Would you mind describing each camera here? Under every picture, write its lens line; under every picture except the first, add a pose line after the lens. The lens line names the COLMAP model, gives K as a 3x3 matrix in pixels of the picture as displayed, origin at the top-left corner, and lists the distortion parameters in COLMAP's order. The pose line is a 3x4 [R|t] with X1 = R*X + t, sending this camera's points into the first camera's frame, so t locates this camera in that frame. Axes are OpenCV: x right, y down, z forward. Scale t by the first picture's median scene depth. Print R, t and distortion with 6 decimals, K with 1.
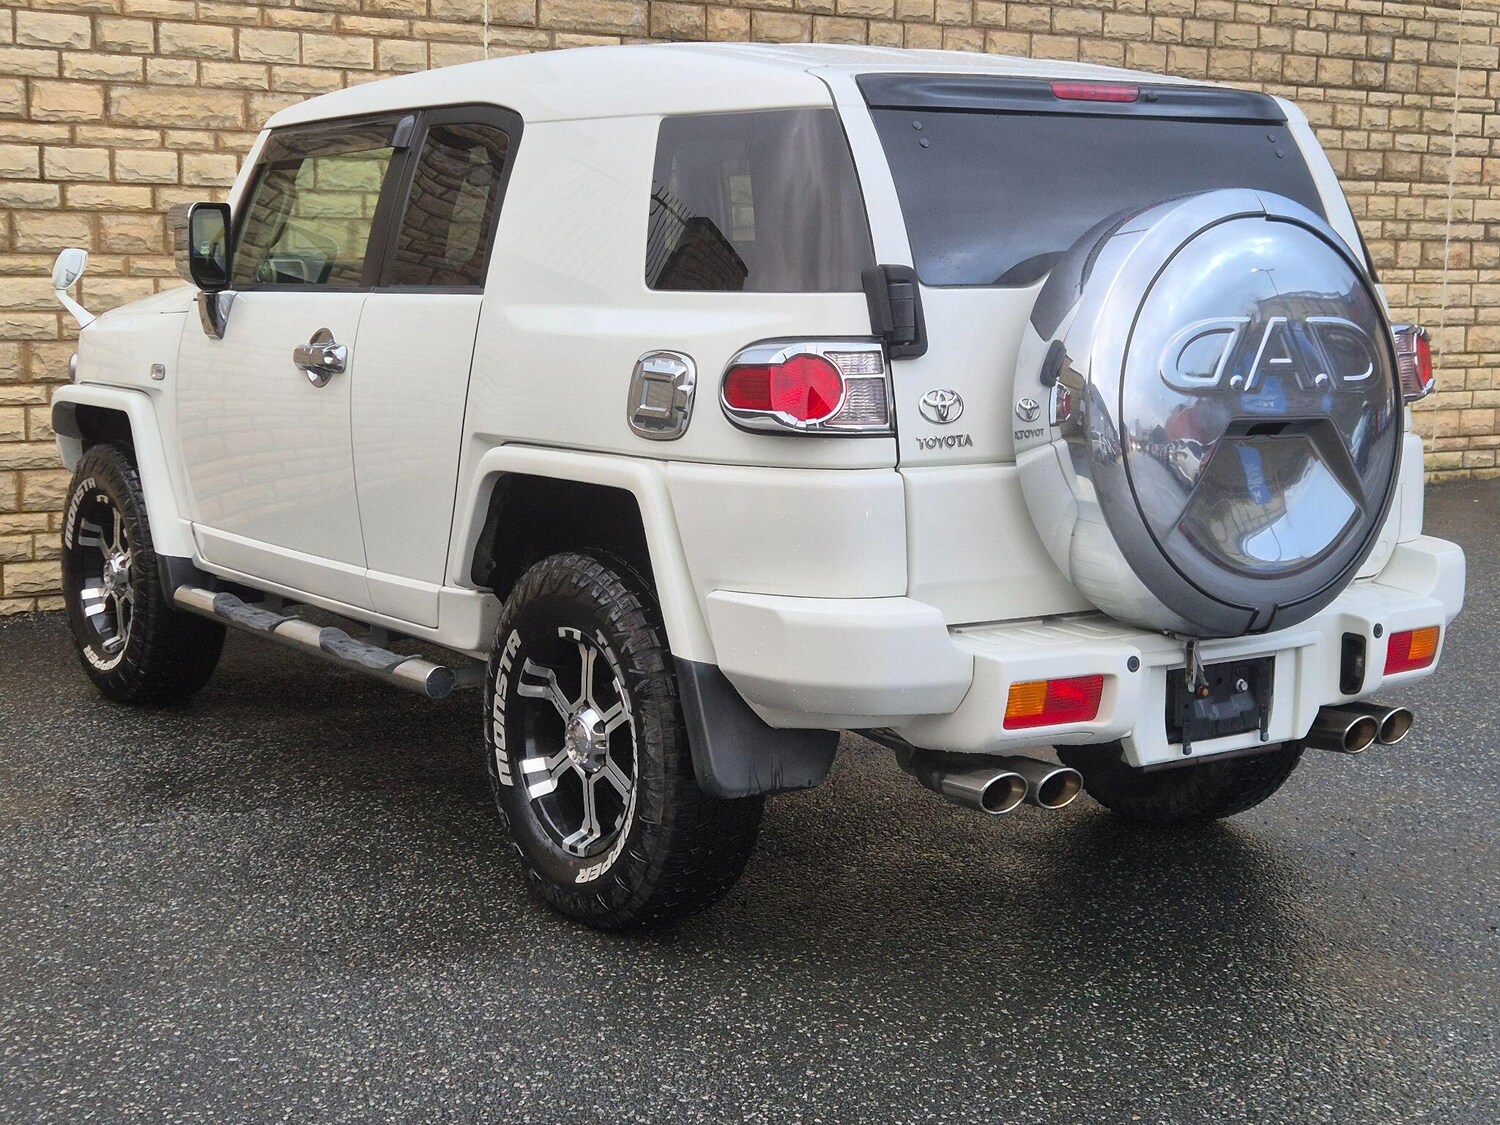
lens RADIAL K [[2338.2, 0, 733.1], [0, 2338.2, 541.1], [0, 0, 1]] dist [0.082429, 0.000000]
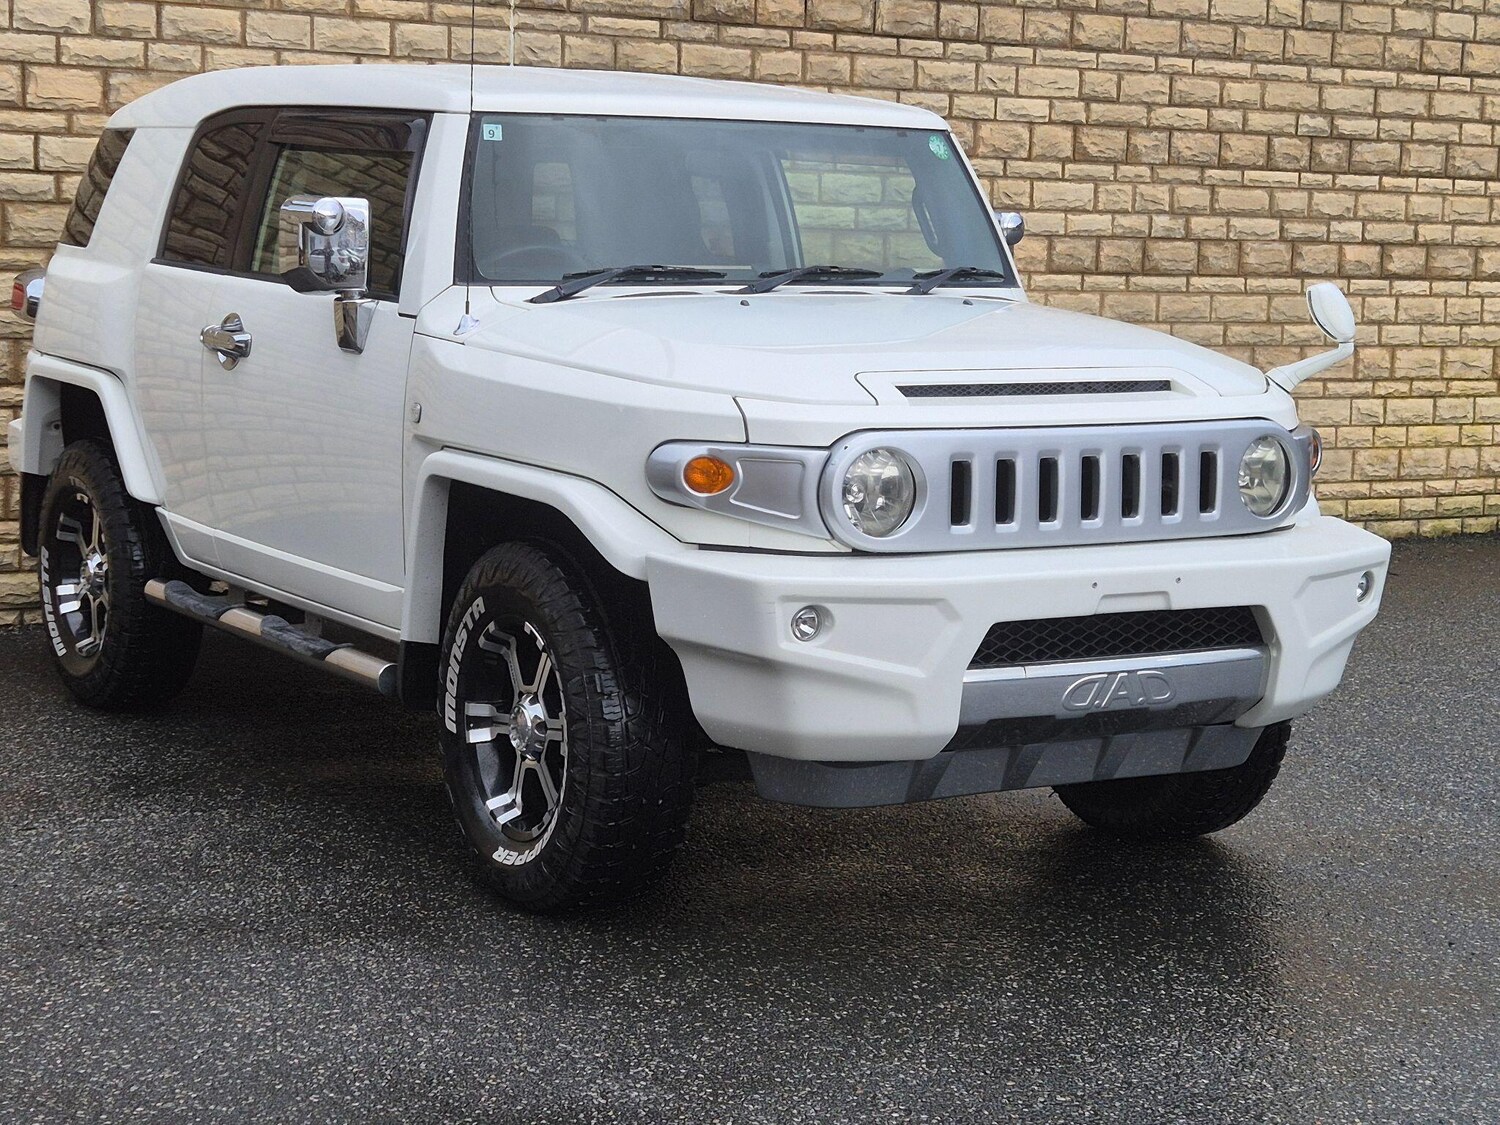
lens RADIAL K [[2795.8, 0, 696.3], [0, 2795.8, 570.8], [0, 0, 1]] dist [0.098910, 0.000000]
pose [[0.997424, 0.016830, -0.069729, 0.052068], [-0.017804, 0.999752, -0.013369, 0.017827], [0.069486, 0.014576, 0.997476, -0.107188]]
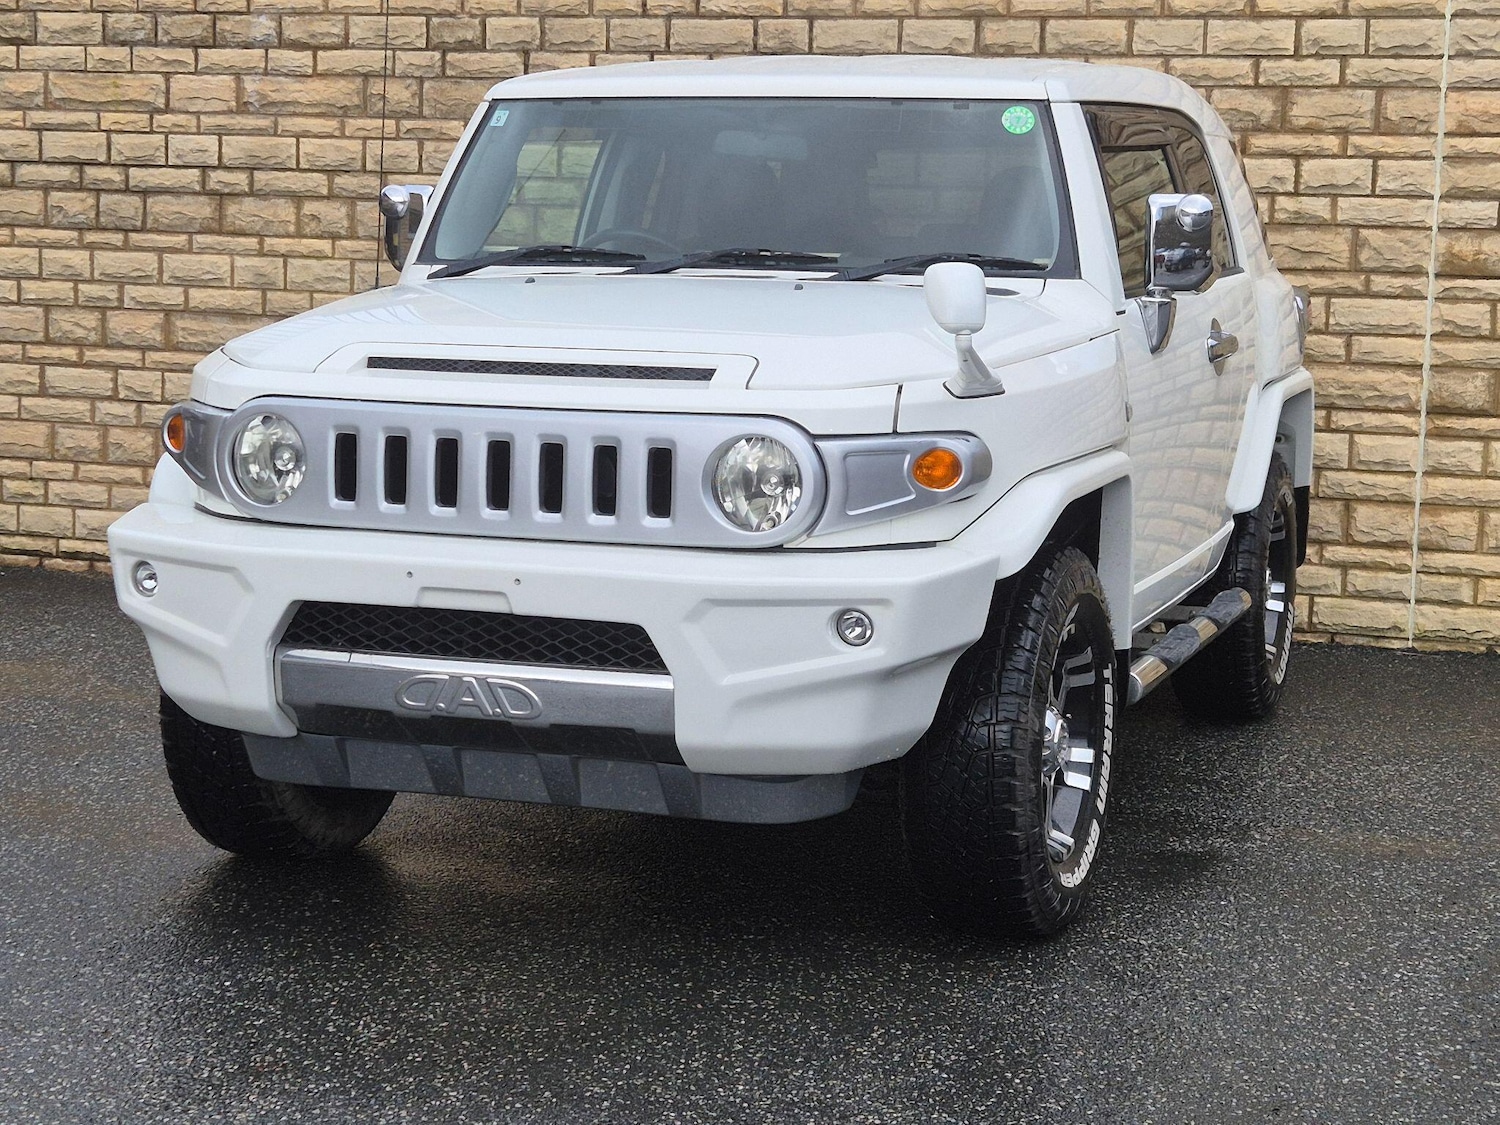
lens RADIAL K [[2795.8, 0, 735.2], [0, 2795.8, 515.1], [0, 0, 1]] dist [0.098910, 0.000000]
pose [[0.581353, 0.080885, -0.809621, 0.612773], [-0.124257, 0.992201, 0.009901, -0.015694], [0.804108, 0.094845, 0.586869, 0.243276]]
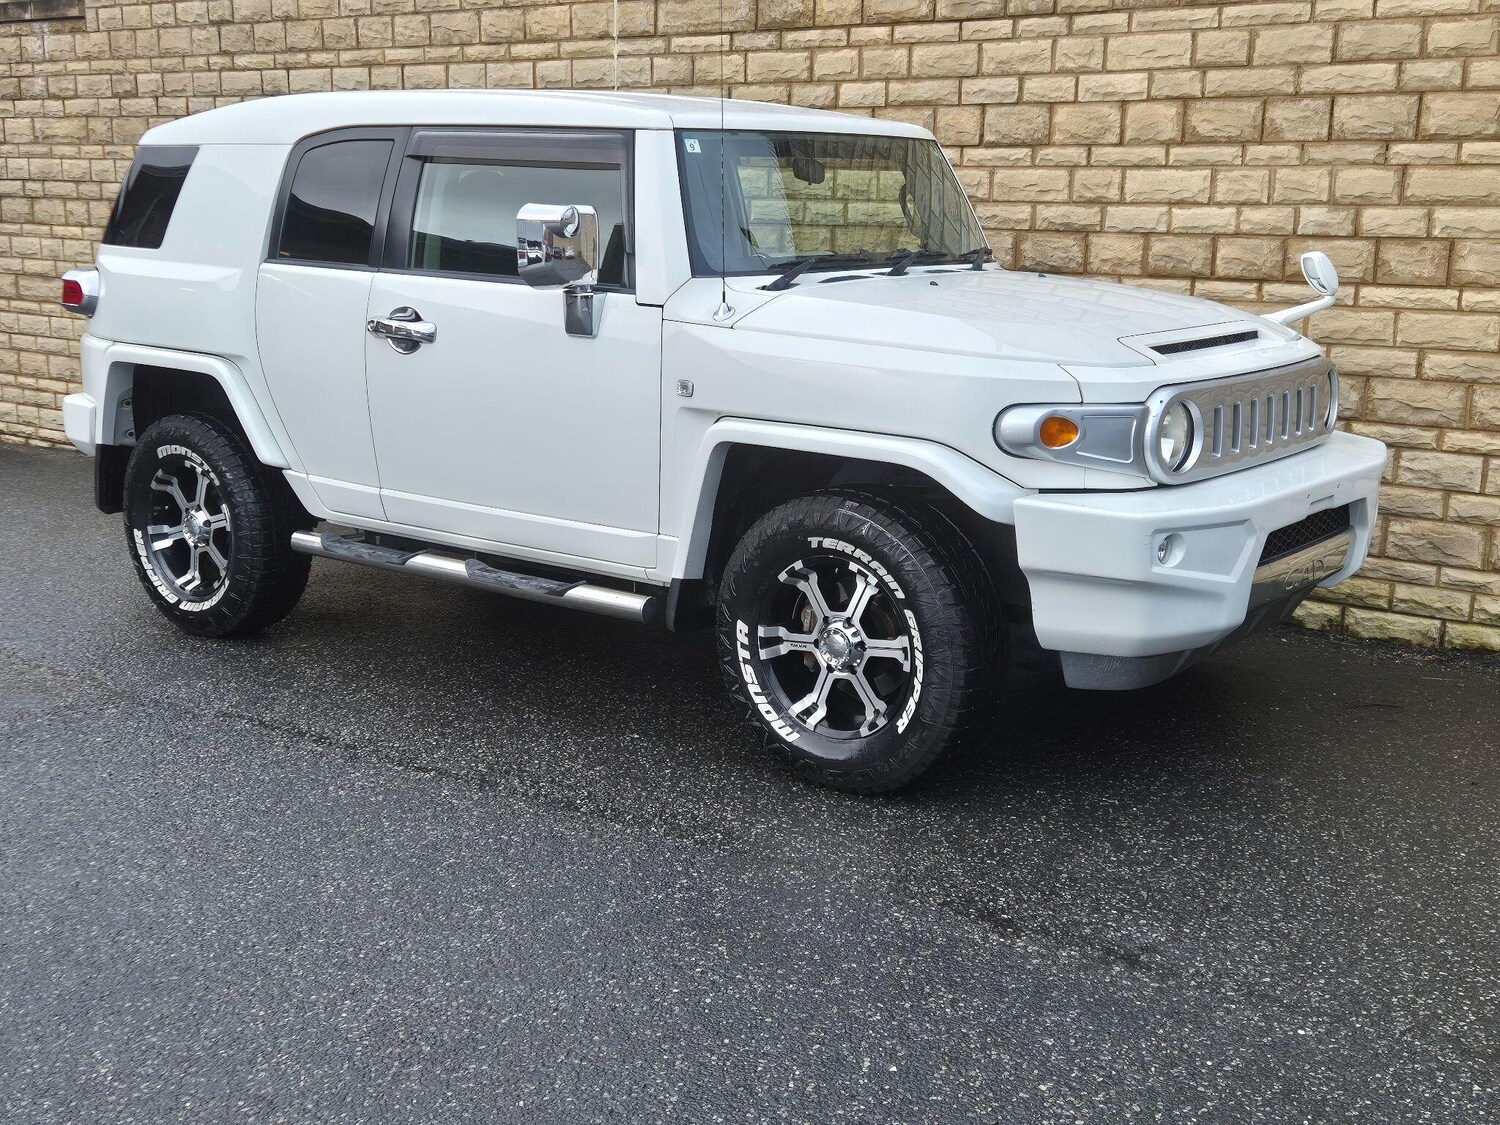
lens RADIAL K [[1730.8, 0, 743.8], [0, 1730.8, 571.6], [0, 0, 1]] dist [0.074215, 0.000000]
pose [[0.307026, 0.187287, -0.933091, 0.778388], [-0.135026, 0.979100, 0.152092, -0.114443], [0.942074, 0.079295, 0.325898, 0.866623]]
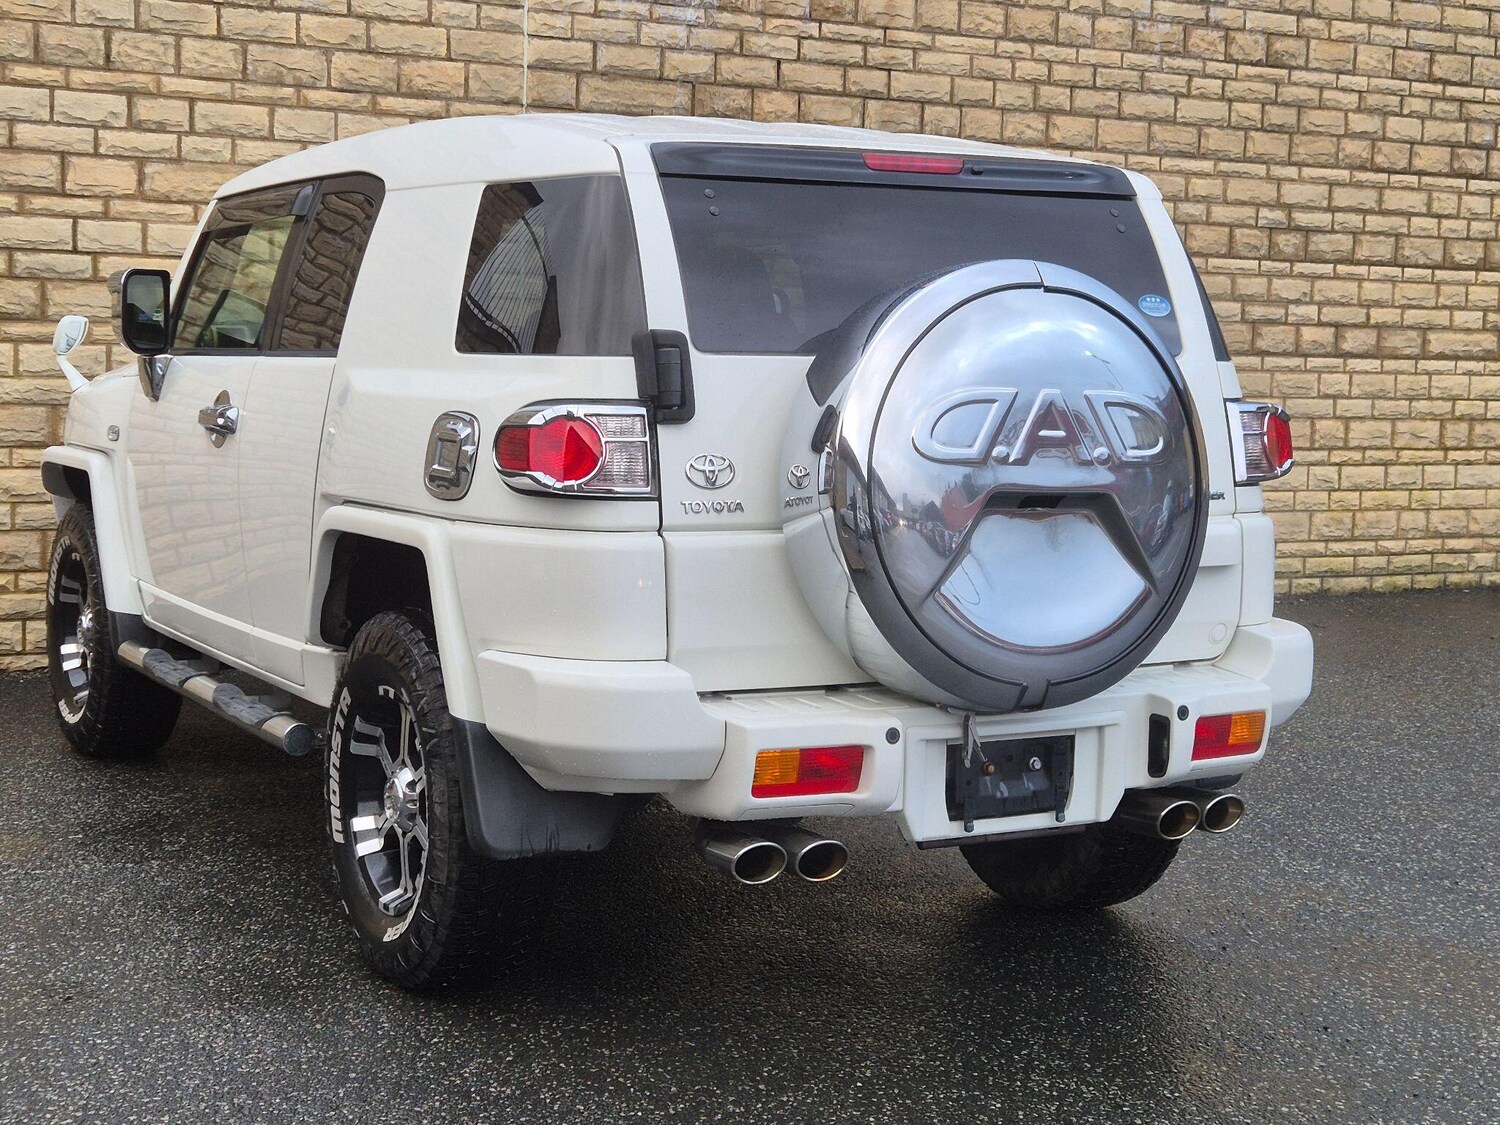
lens RADIAL K [[2338.2, 0, 727.2], [0, 2338.2, 528.5], [0, 0, 1]] dist [0.082429, 0.000000]
pose [[0.994025, 0.022876, -0.106726, 0.102202], [-0.027474, 0.998748, -0.041811, 0.004126], [0.105636, 0.044493, 0.993409, 0.004976]]
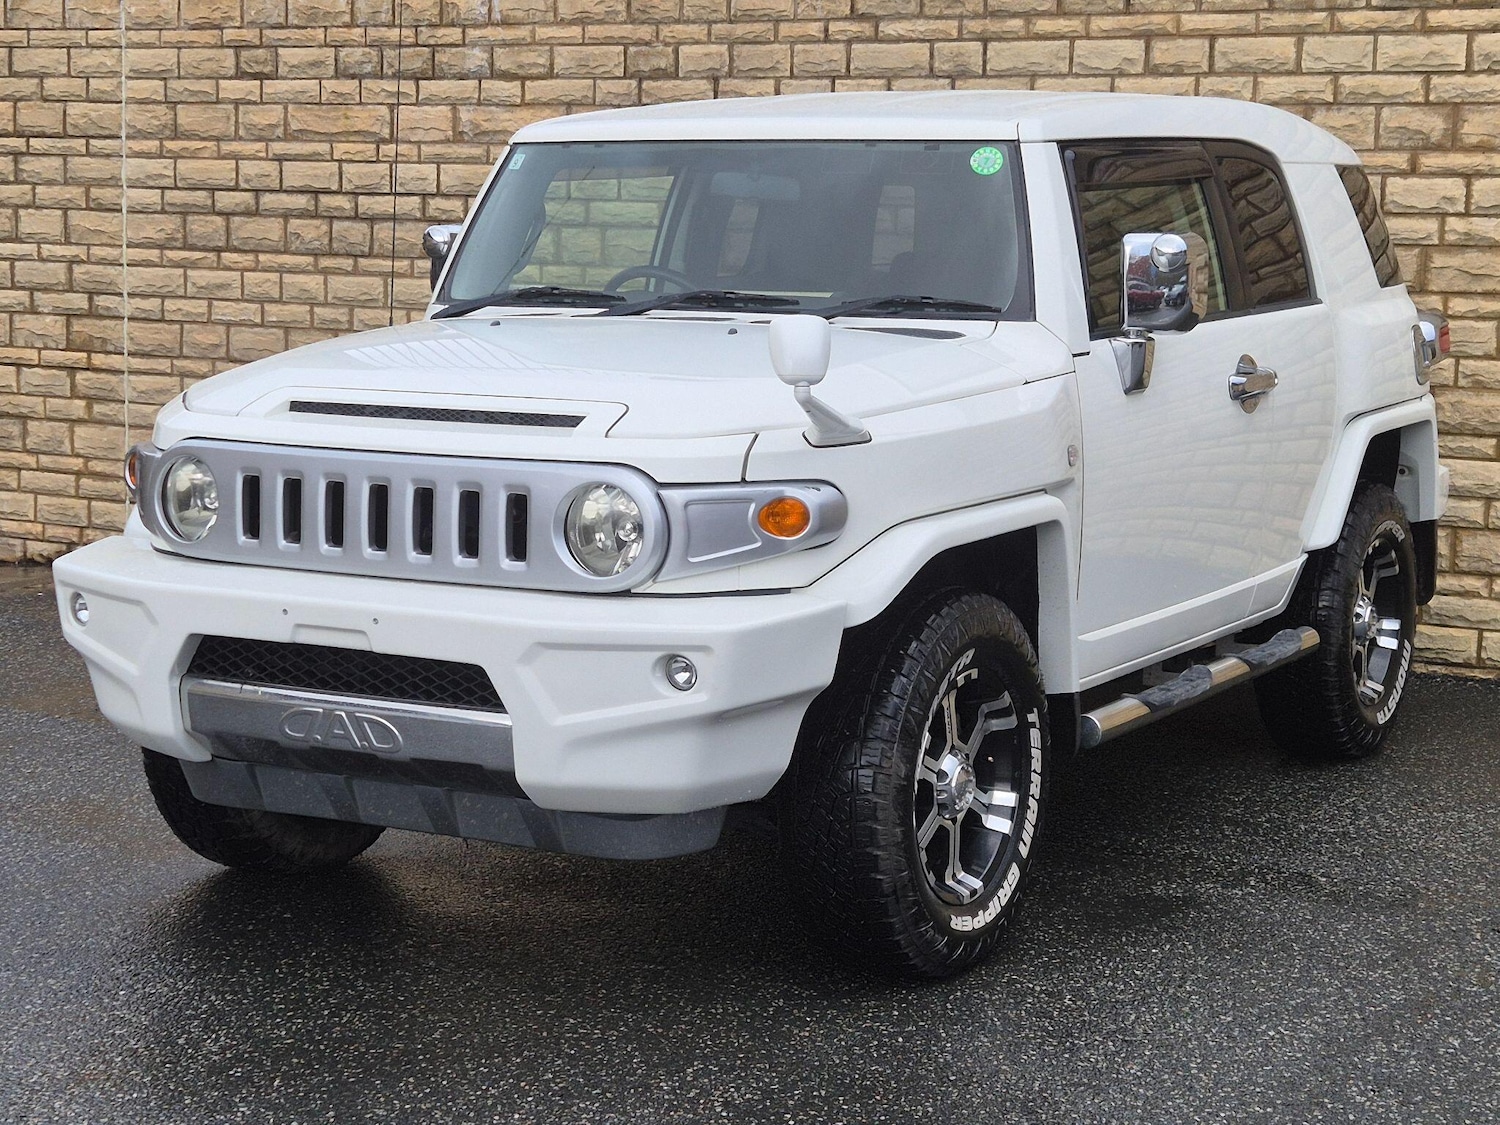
lens RADIAL K [[2795.8, 0, 725.2], [0, 2795.8, 563.8], [0, 0, 1]] dist [0.098910, 0.000000]
pose [[0.423046, 0.103644, -0.900161, 0.694148], [-0.131772, 0.989913, 0.052049, -0.044461], [0.896476, 0.096597, 0.432436, 0.353252]]
